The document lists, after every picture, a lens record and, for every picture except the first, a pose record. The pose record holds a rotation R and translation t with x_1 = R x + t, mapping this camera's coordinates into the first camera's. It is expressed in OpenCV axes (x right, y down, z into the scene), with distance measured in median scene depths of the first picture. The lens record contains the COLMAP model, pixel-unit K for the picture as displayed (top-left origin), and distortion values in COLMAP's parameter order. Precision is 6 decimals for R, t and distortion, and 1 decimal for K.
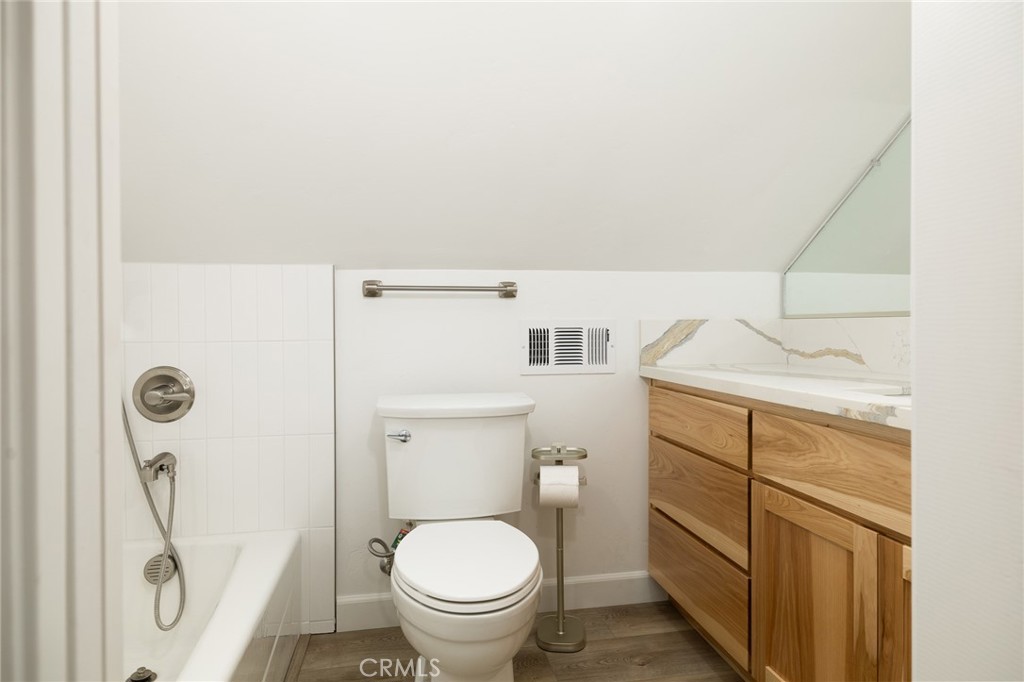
lens RADIAL K [[590.6, 0, 502.4], [0, 590.6, 339.6], [0, 0, 1]] dist [-0.001095, -0.007530]
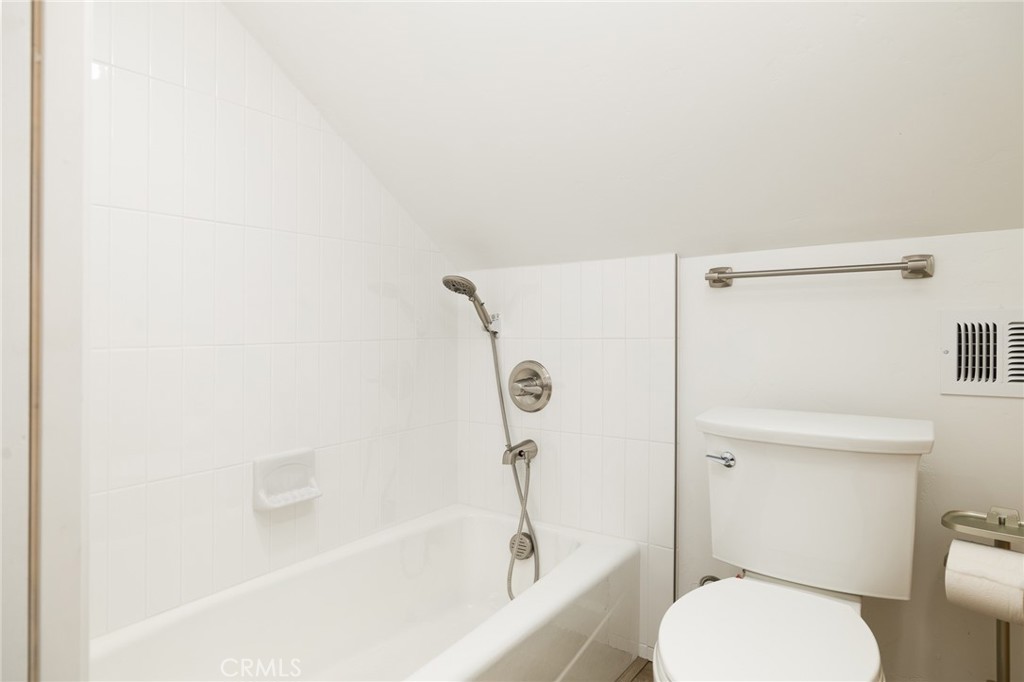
lens RADIAL K [[590.6, 0, 519.7], [0, 590.6, 333.2], [0, 0, 1]] dist [-0.001095, -0.007530]
pose [[0.692401, 0.004105, -0.721501, 0.198115], [-0.009120, 0.999954, -0.003062, -0.001889], [0.721455, 0.008700, 0.692407, 0.226674]]
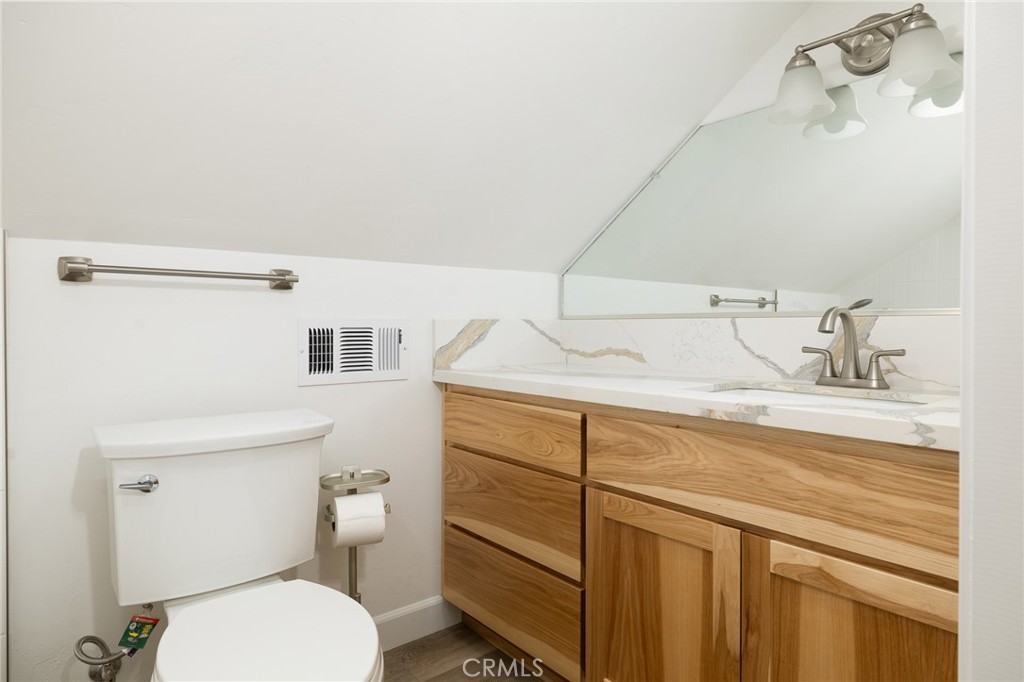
lens RADIAL K [[590.6, 0, 505.2], [0, 590.6, 336.8], [0, 0, 1]] dist [-0.001095, -0.007530]
pose [[0.874361, -0.004526, 0.485254, -0.124404], [0.006716, 0.999974, -0.002773, -0.003392], [-0.485229, 0.005683, 0.874369, 0.178646]]
